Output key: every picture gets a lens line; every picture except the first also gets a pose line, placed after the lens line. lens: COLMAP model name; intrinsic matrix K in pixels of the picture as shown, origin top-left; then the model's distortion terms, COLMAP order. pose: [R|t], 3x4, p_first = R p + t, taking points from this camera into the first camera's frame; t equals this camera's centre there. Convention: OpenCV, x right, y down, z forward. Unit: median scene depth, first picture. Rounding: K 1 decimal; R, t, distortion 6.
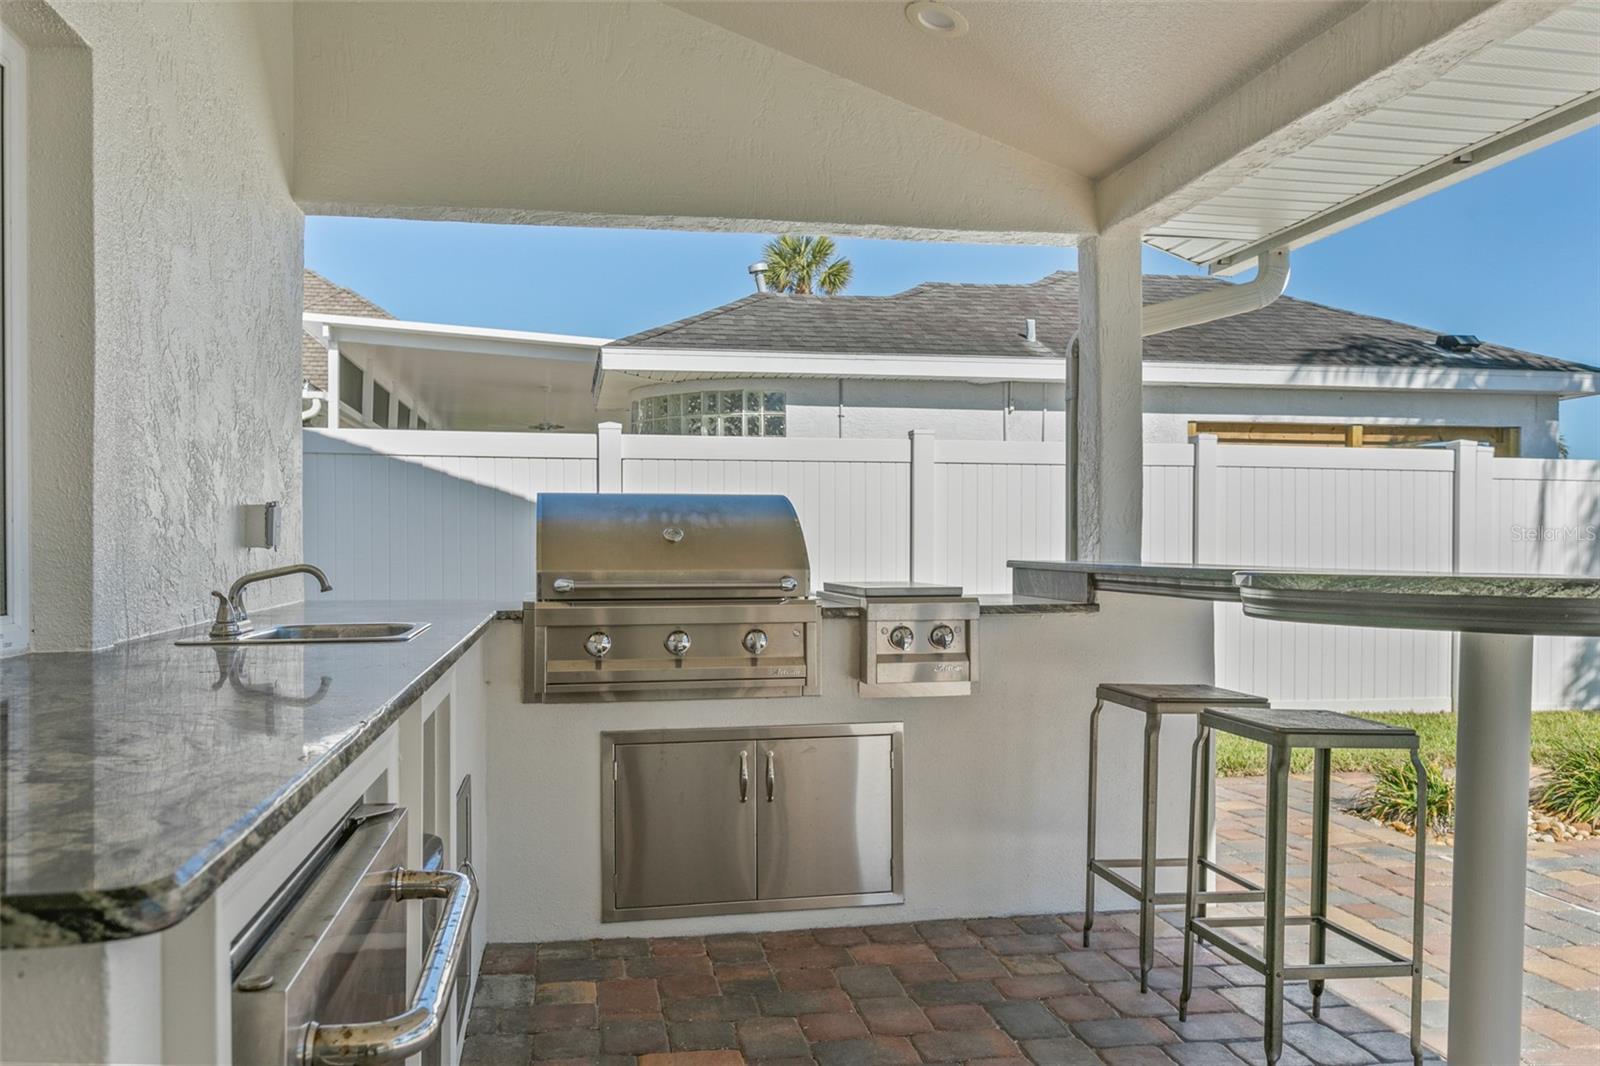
lens RADIAL K [[1260.5, 0, 790.5], [0, 1260.5, 535.3], [0, 0, 1]] dist [0.042986, 0.014512]
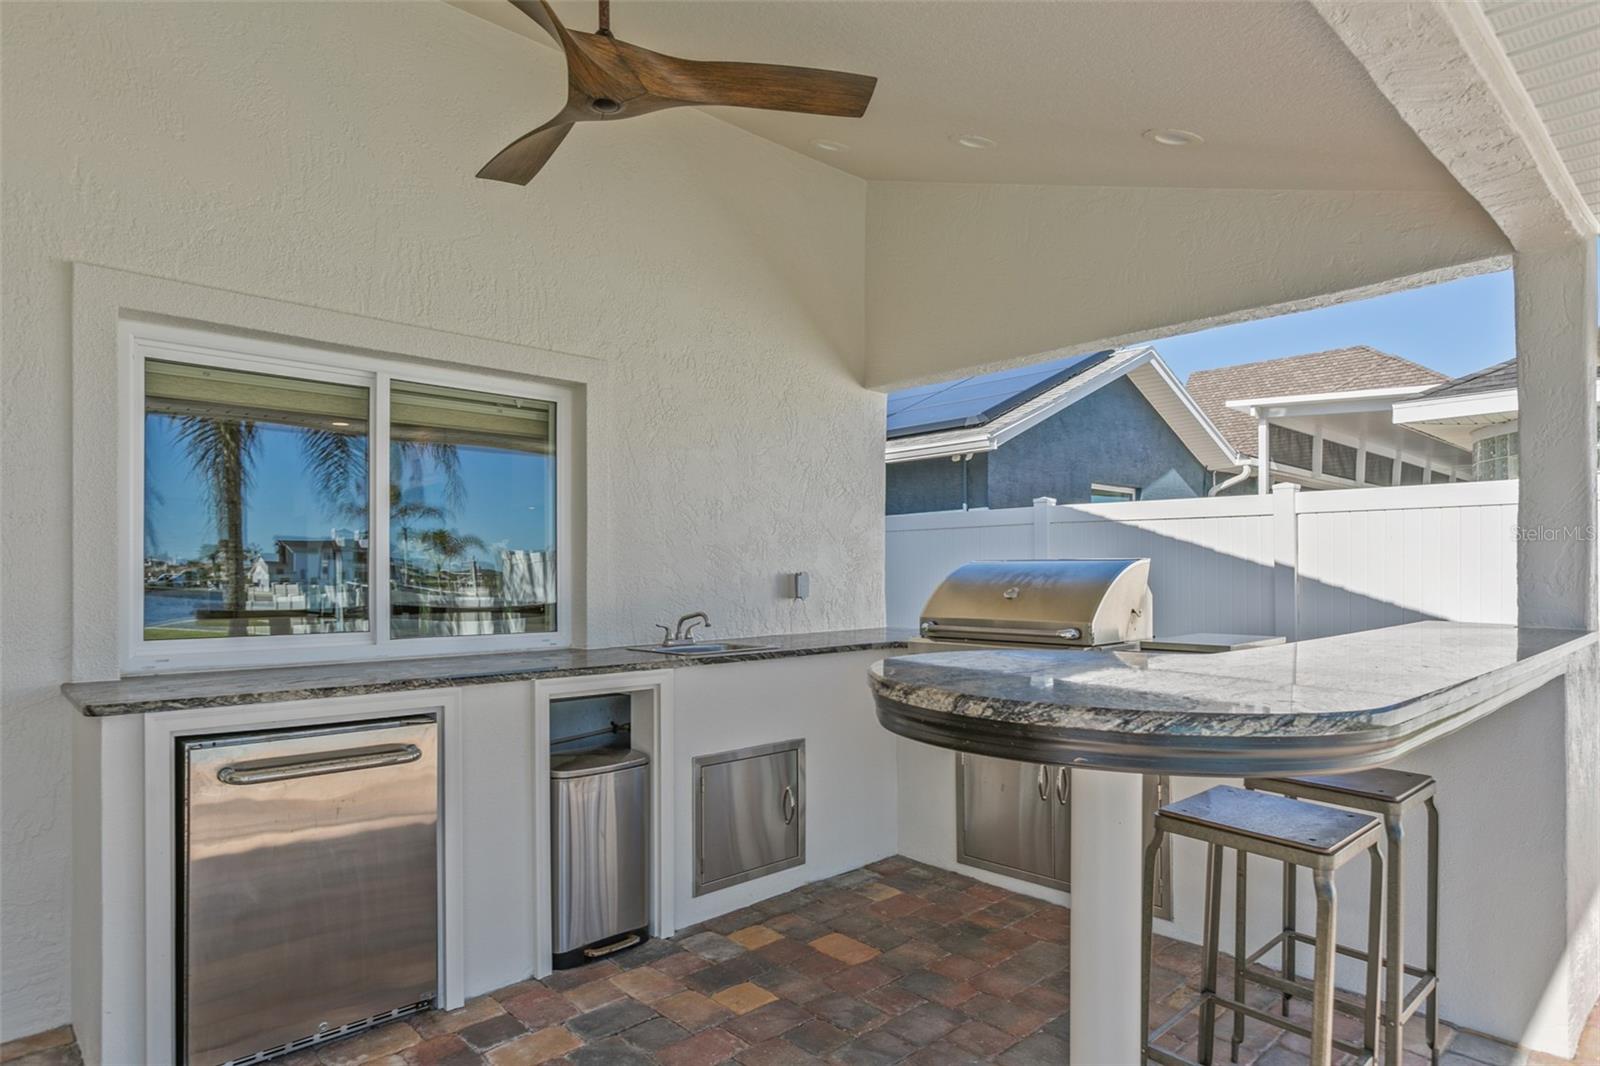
lens RADIAL K [[920.8, 0, 743.7], [0, 920.8, 589.4], [0, 0, 1]] dist [0.011307, -0.001332]
pose [[0.515703, 0.014814, -0.856640, 0.637467], [0.011353, 0.999645, 0.024122, -0.033911], [0.856692, -0.022165, 0.515351, 0.263016]]
